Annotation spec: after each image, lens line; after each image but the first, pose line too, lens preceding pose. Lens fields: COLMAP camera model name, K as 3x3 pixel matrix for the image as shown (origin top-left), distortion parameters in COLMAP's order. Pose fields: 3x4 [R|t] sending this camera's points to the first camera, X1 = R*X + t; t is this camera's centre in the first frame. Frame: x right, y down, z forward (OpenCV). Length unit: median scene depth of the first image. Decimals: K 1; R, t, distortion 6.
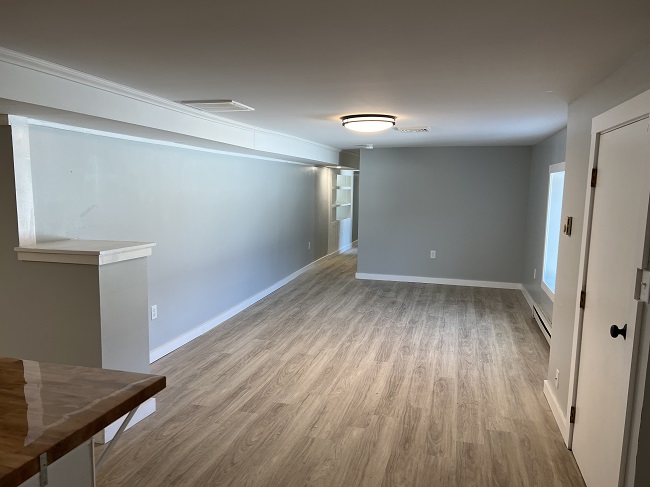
lens RADIAL K [[487.5, 0, 325.2], [0, 487.5, 240.0], [0, 0, 1]] dist [0.049443, -0.052887]
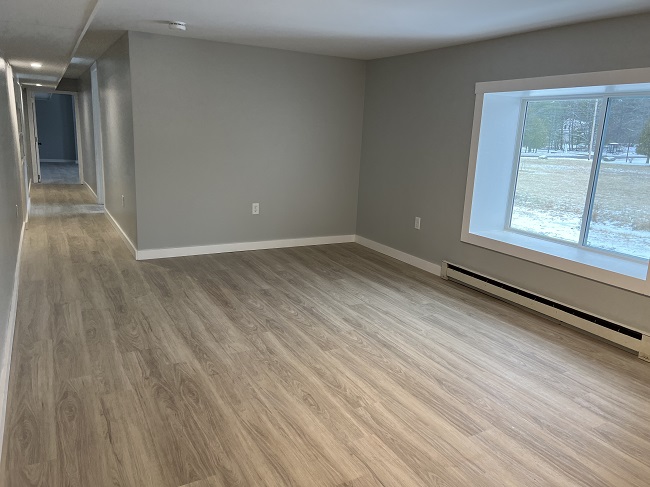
lens RADIAL K [[487.5, 0, 324.9], [0, 487.5, 245.4], [0, 0, 1]] dist [0.049443, -0.052887]
pose [[0.709049, -0.148378, 0.689372, -0.280511], [0.048315, 0.985536, 0.162430, -0.038284], [-0.703502, -0.081864, 0.705962, 0.625157]]
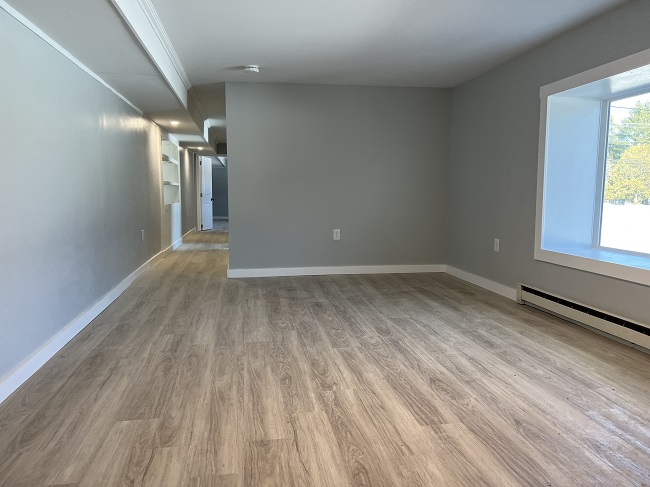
lens RADIAL K [[487.5, 0, 323.2], [0, 487.5, 243.1], [0, 0, 1]] dist [0.049443, -0.052887]
pose [[0.907037, -0.058030, 0.417032, -0.144003], [0.060342, 0.998148, 0.007649, 0.050958], [-0.416704, 0.018227, 0.908860, 0.502049]]
